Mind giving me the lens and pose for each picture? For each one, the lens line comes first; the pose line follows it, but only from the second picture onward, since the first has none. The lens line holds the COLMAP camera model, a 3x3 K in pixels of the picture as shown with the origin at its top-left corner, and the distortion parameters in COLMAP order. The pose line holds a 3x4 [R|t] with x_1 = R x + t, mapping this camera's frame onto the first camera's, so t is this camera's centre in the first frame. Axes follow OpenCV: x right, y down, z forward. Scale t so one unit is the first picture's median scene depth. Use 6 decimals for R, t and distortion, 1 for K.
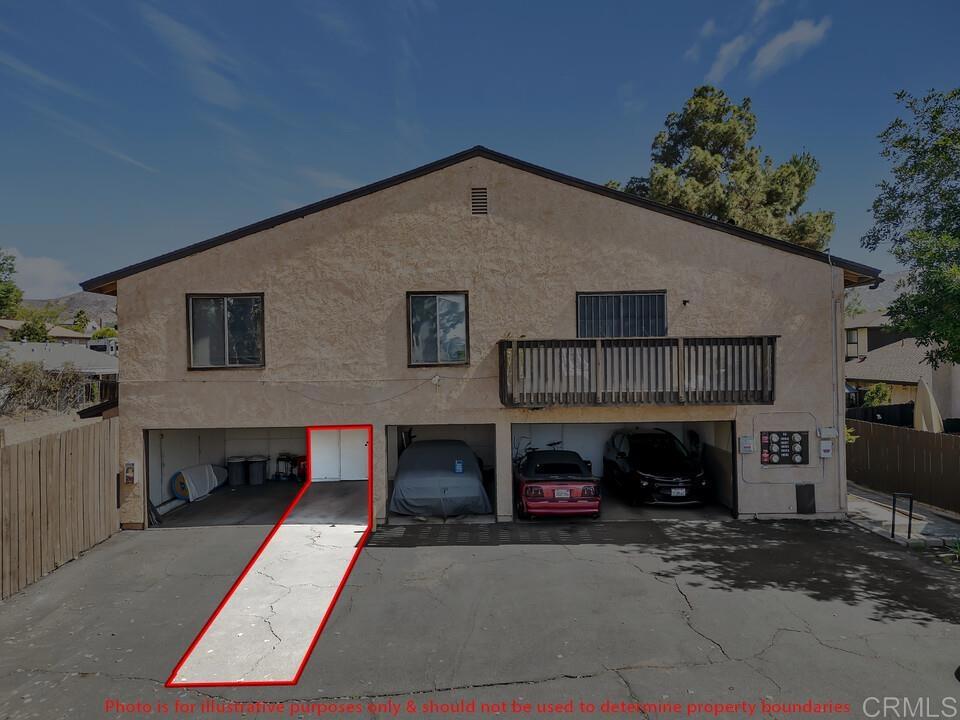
lens RADIAL K [[673.6, 0, 479.5], [0, 673.6, 359.6], [0, 0, 1]] dist [0.029315, 0.001354]
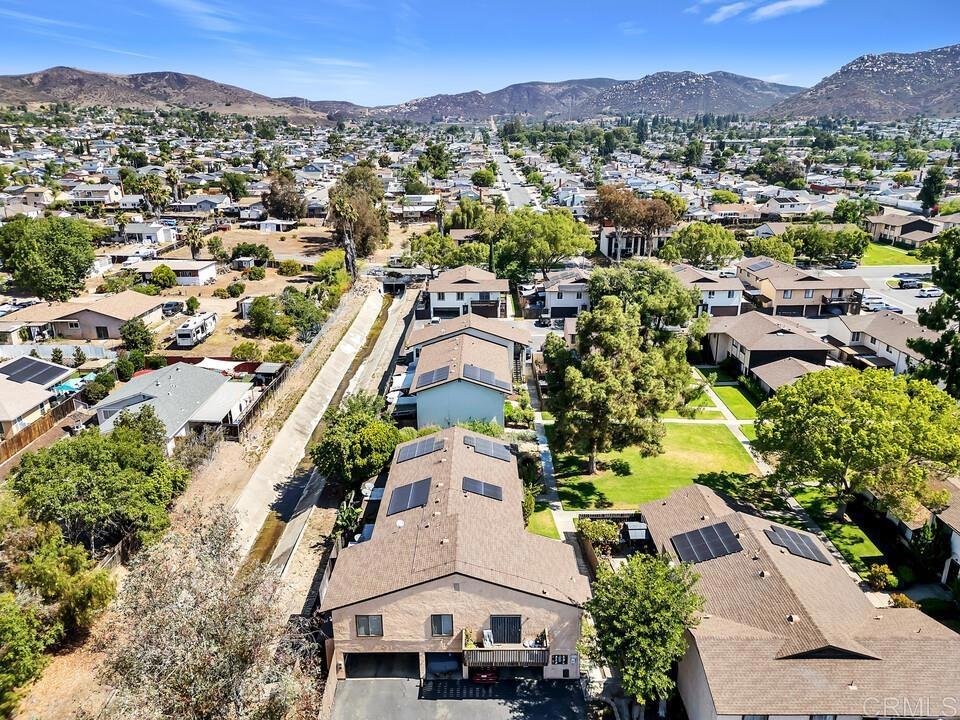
lens RADIAL K [[673.6, 0, 481.9], [0, 673.6, 359.3], [0, 0, 1]] dist [0.029315, 0.001354]
pose [[0.999985, 0.005154, -0.001811, 0.106949], [-0.004232, 0.940532, 0.339678, -2.103560], [0.003454, -0.339665, 0.940540, -1.339770]]
